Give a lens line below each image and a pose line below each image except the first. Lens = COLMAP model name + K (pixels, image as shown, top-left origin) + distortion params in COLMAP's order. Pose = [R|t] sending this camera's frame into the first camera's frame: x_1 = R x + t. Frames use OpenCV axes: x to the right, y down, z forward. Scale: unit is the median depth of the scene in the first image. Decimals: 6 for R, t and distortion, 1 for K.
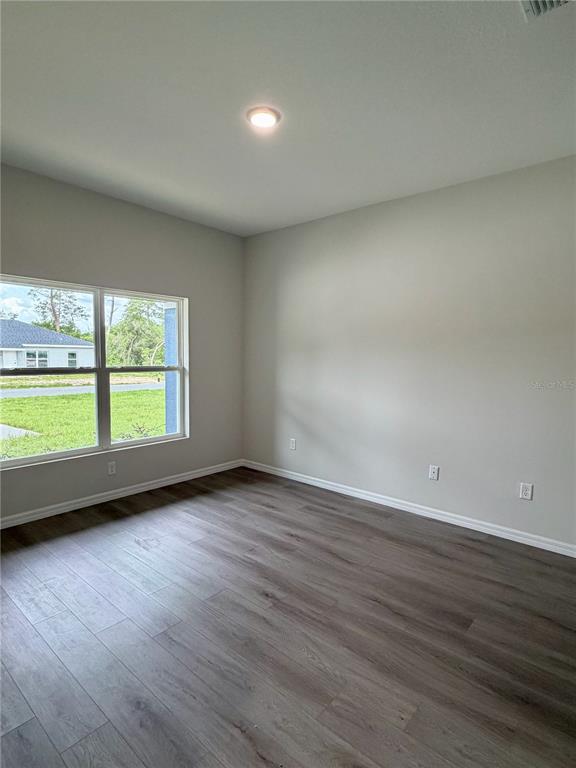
lens RADIAL K [[403.1, 0, 290.8], [0, 403.1, 385.7], [0, 0, 1]] dist [-0.001668, -0.000137]
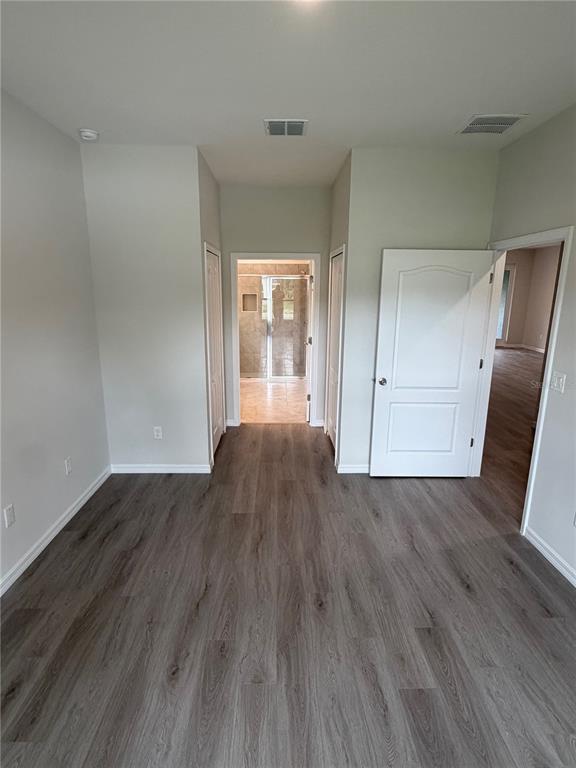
lens RADIAL K [[426.5, 0, 287.7], [0, 426.5, 383.6], [0, 0, 1]] dist [0.001413, 0.000534]
pose [[-0.659845, -0.183981, 0.728529, -0.547936], [0.047259, 0.957480, 0.284604, -0.222422], [-0.749914, 0.222224, -0.623094, 1.344963]]
